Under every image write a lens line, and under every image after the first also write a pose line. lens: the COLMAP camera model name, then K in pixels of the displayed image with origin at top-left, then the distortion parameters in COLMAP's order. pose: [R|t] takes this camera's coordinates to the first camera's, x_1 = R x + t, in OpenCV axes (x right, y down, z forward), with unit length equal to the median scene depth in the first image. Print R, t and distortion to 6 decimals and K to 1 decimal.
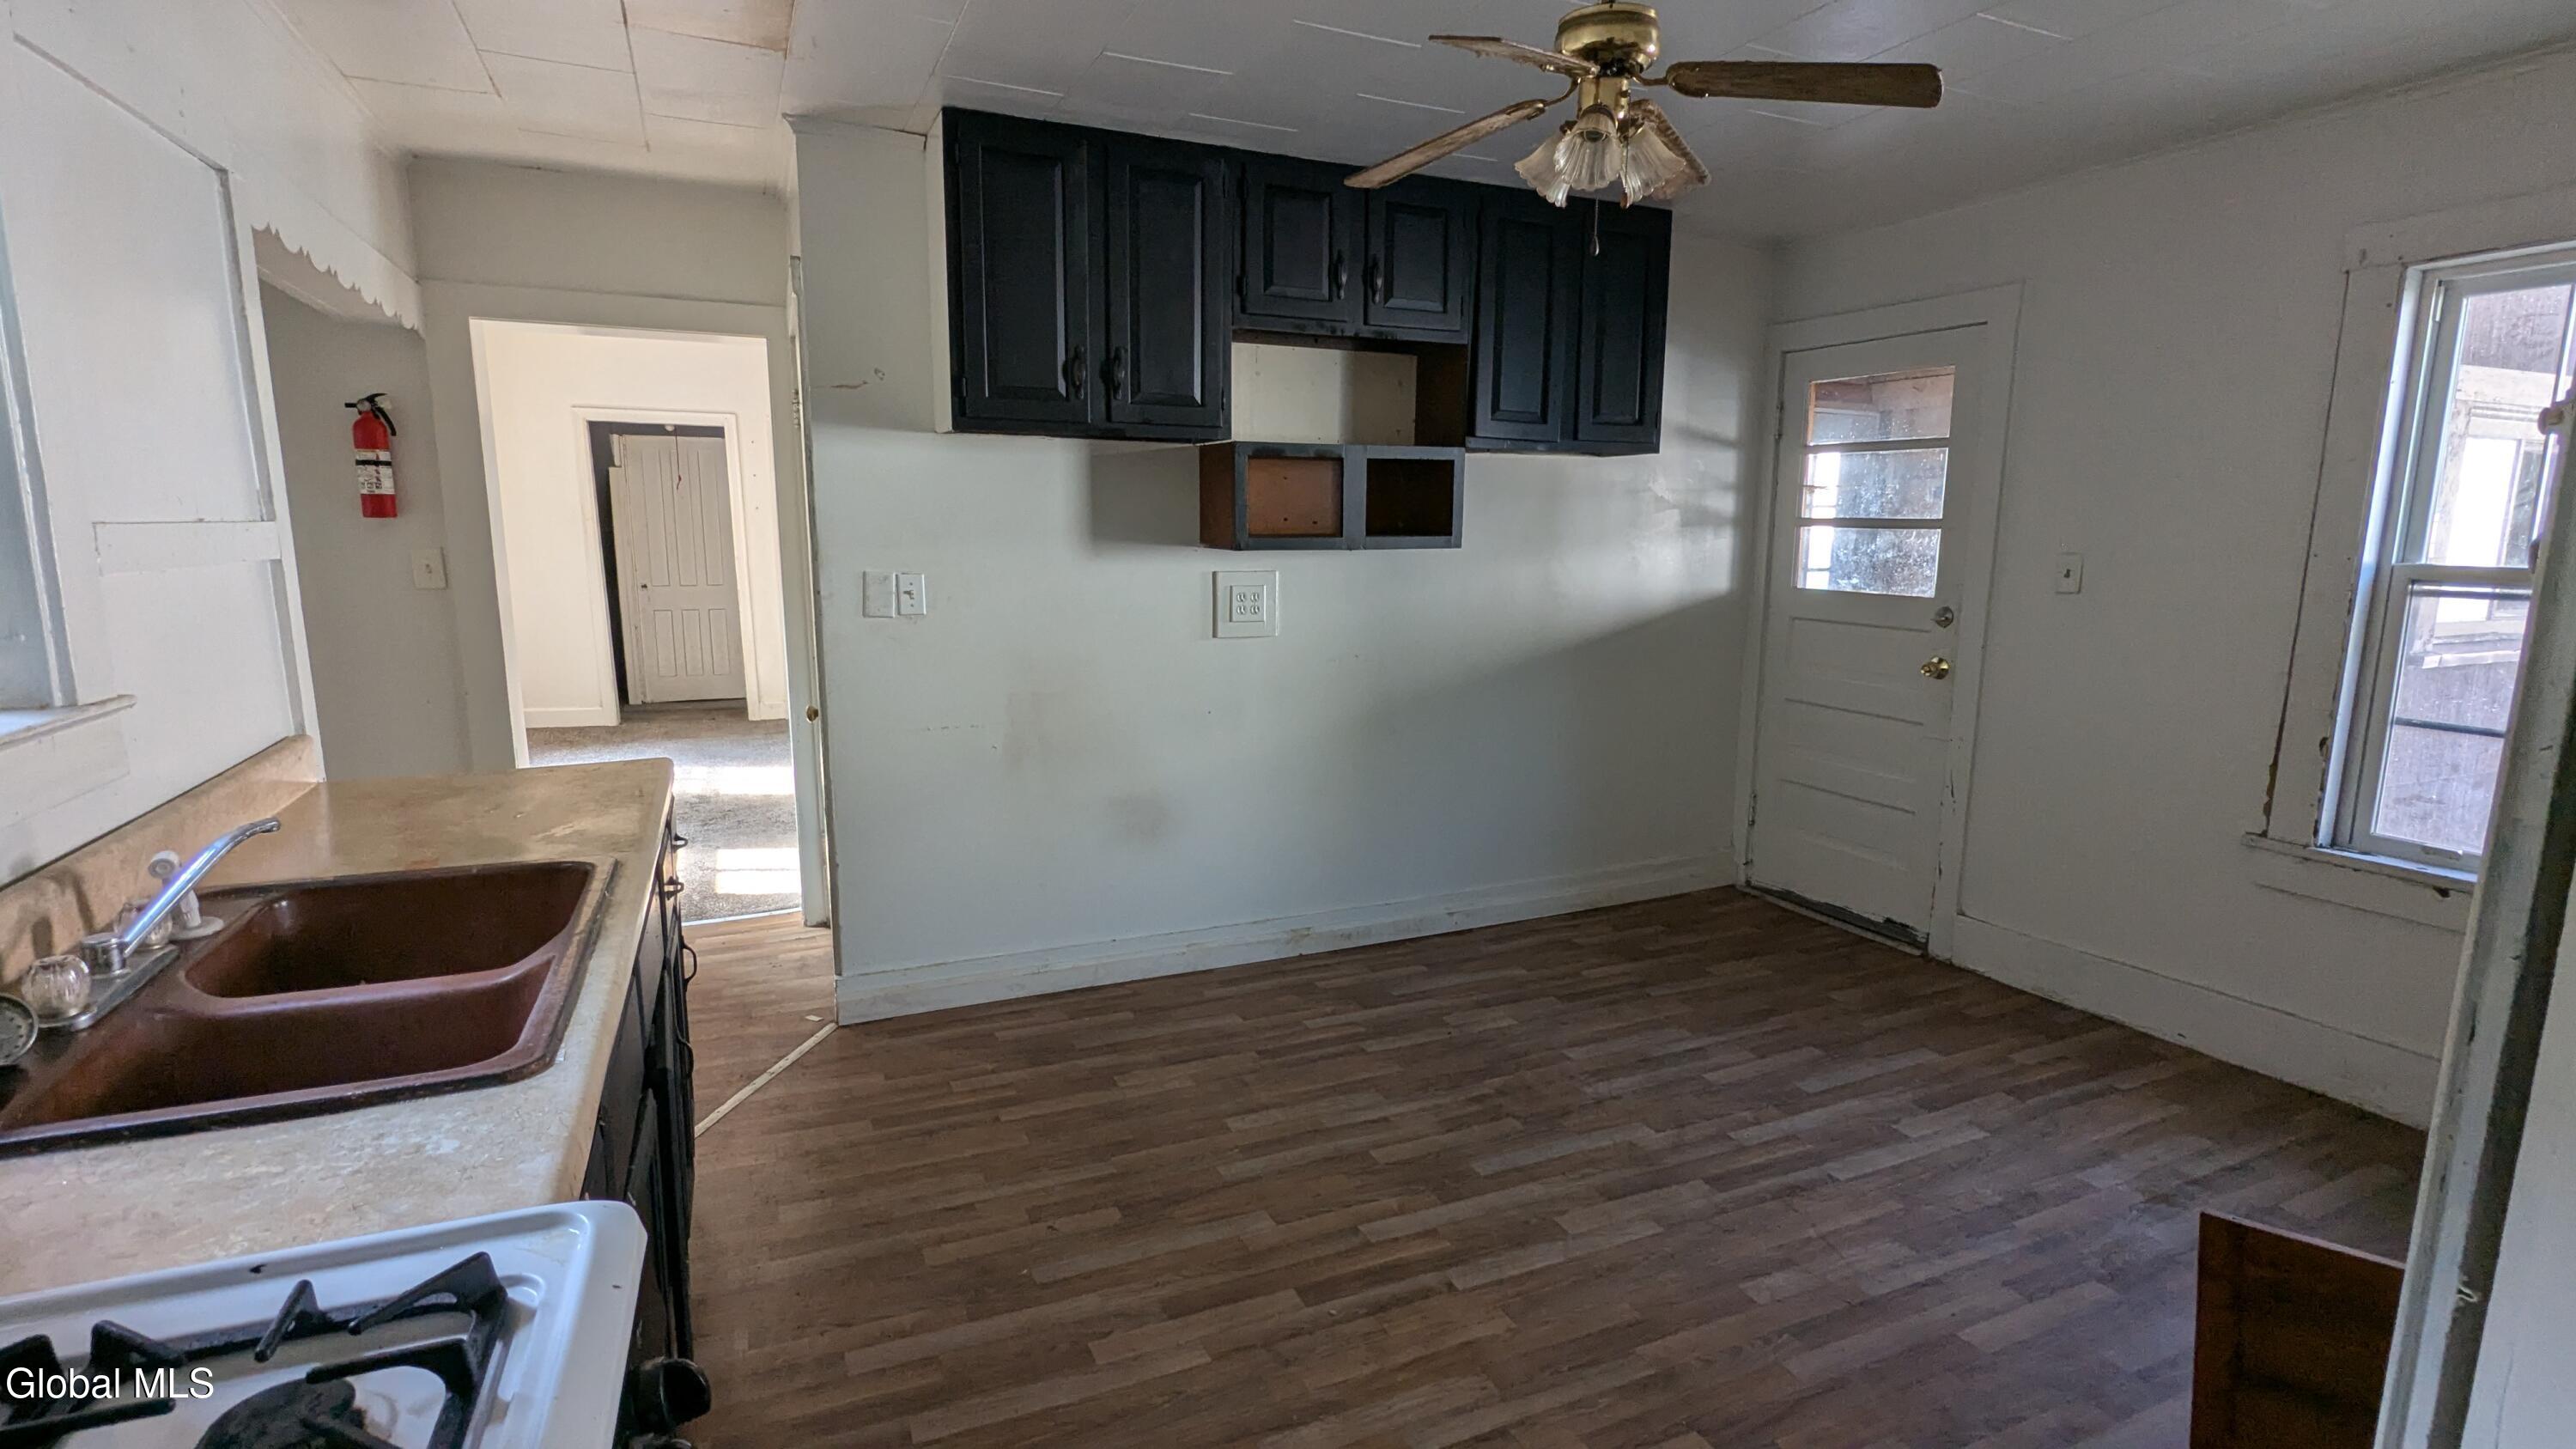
lens RADIAL K [[1195.6, 0, 1286.3], [0, 1195.6, 723.9], [0, 0, 1]] dist [0.000674, -0.001613]
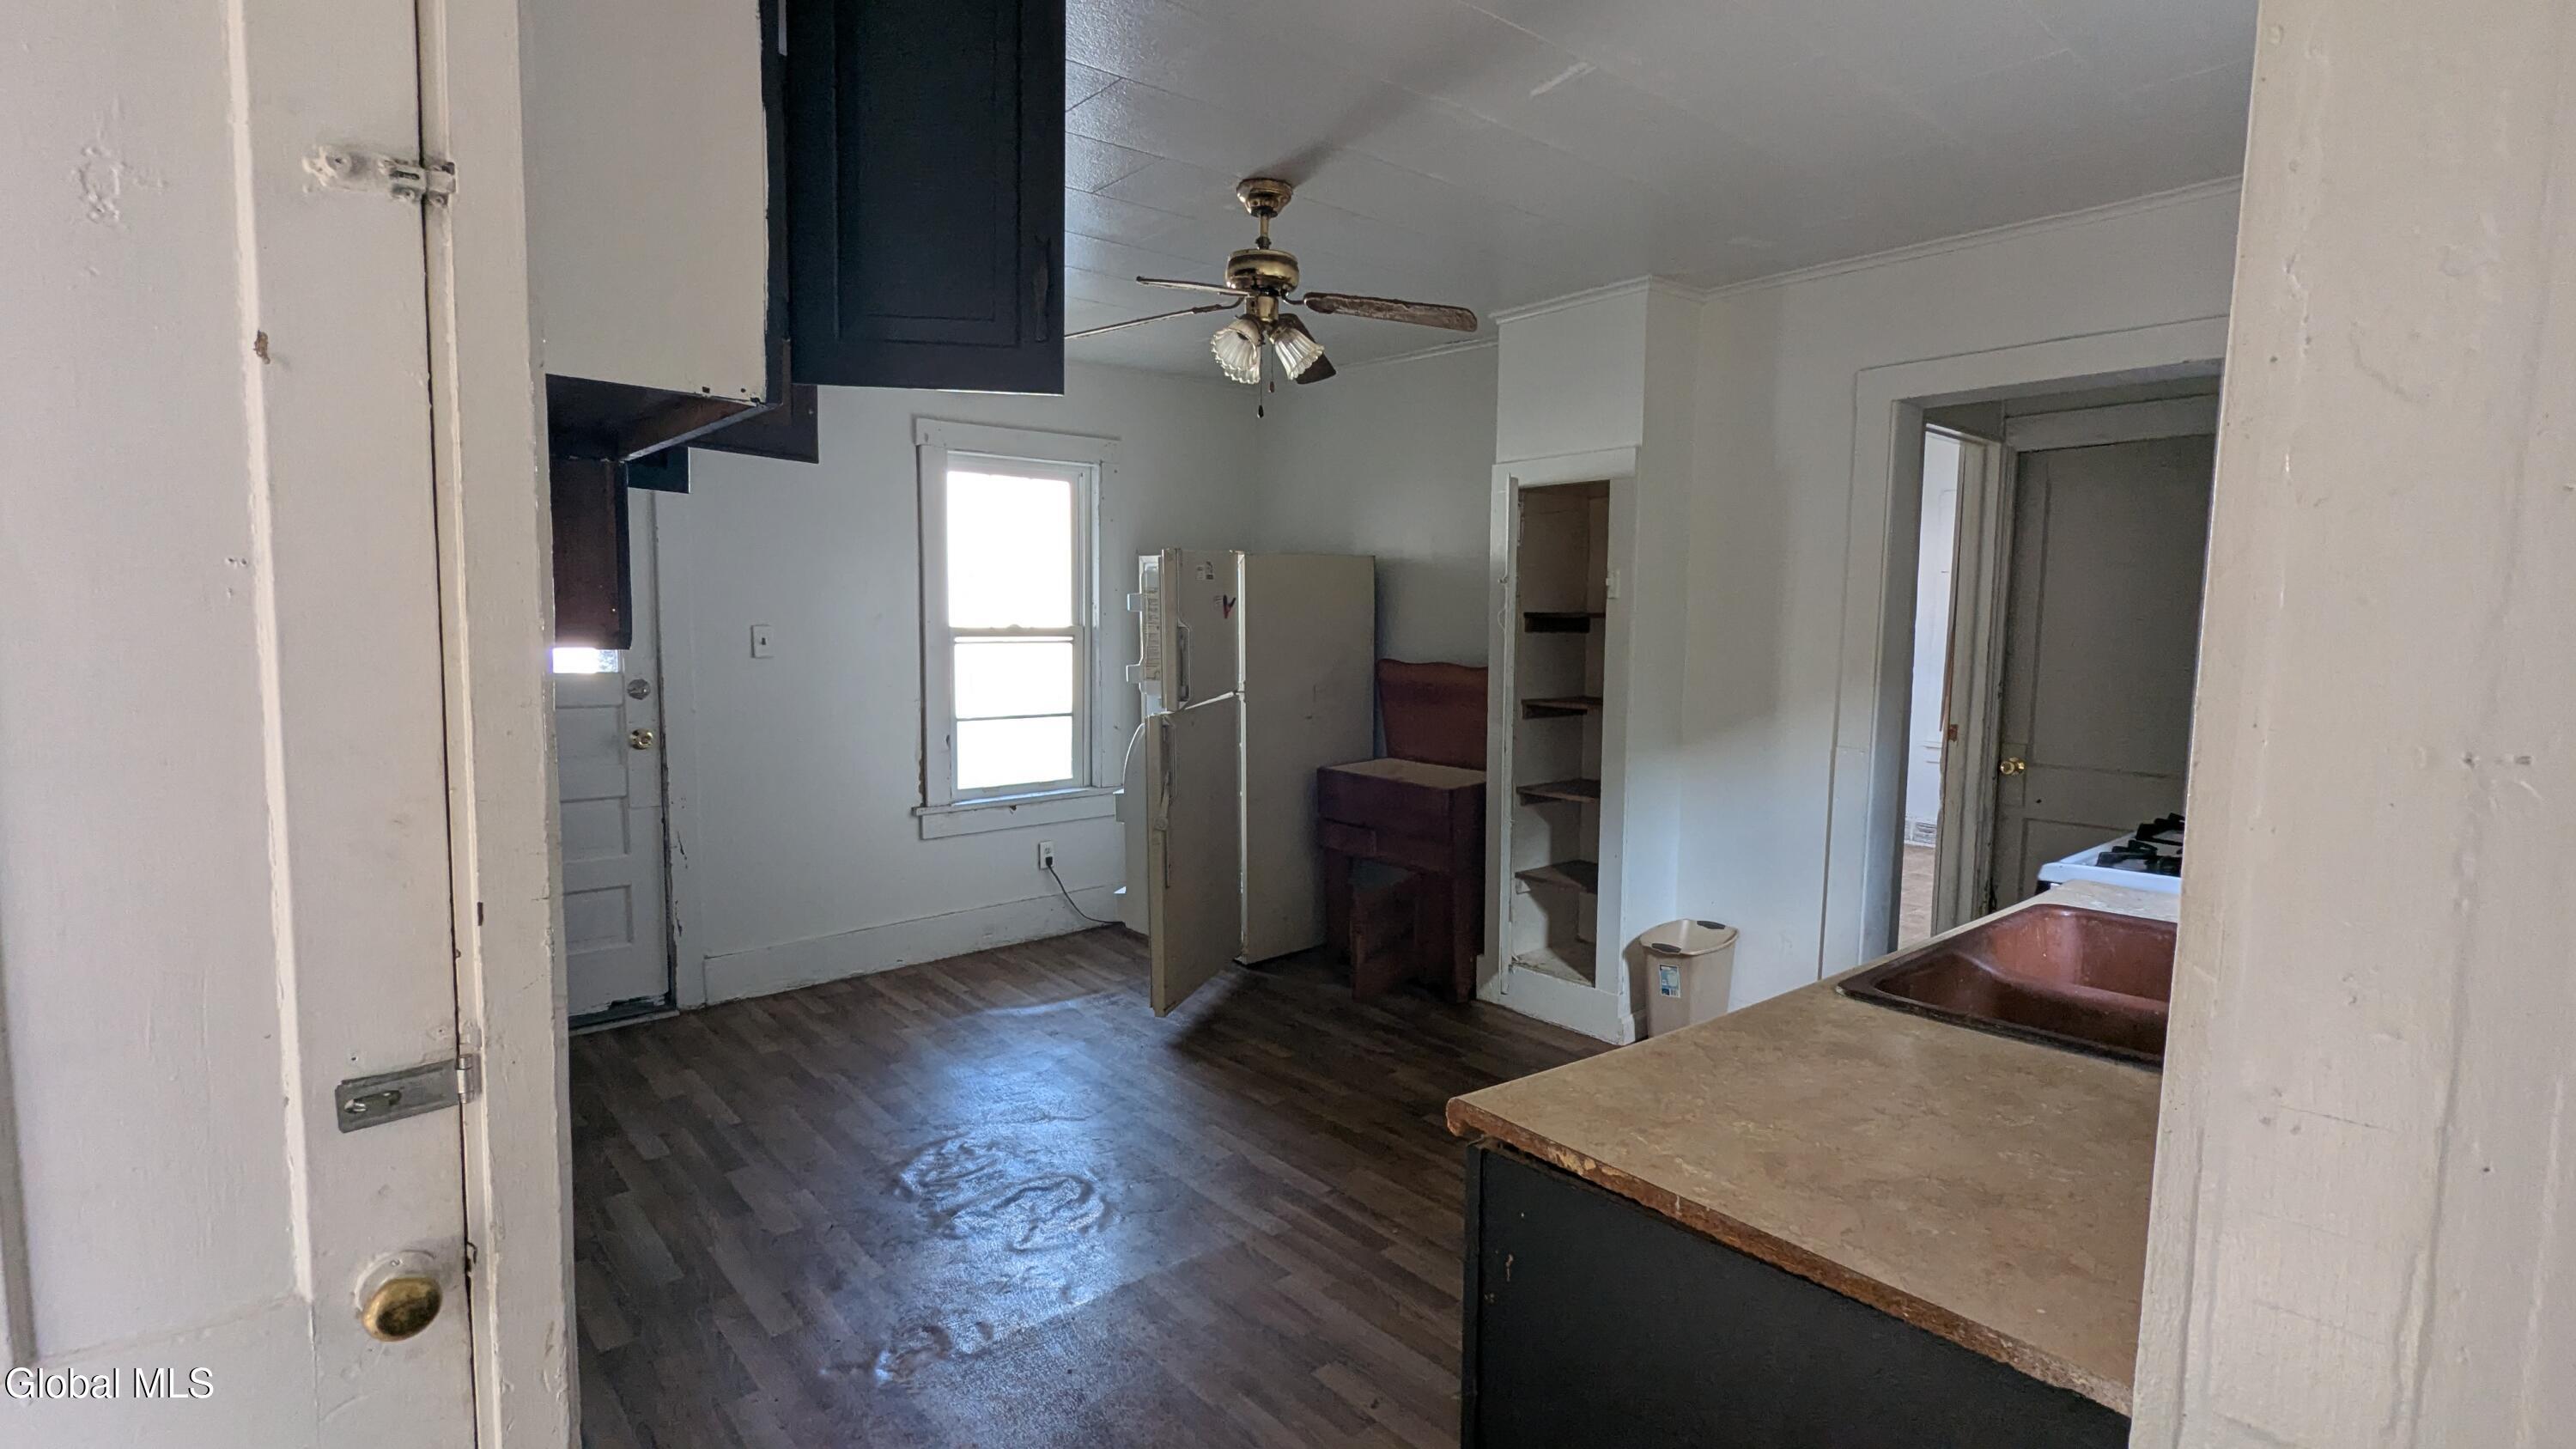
lens RADIAL K [[1195.6, 0, 1290.0], [0, 1195.6, 727.3], [0, 0, 1]] dist [0.000674, -0.001613]
pose [[-0.284967, -0.092044, 0.954108, -0.926947], [0.147854, 0.979245, 0.138629, -0.180437], [-0.947065, 0.180573, -0.265443, 1.173475]]
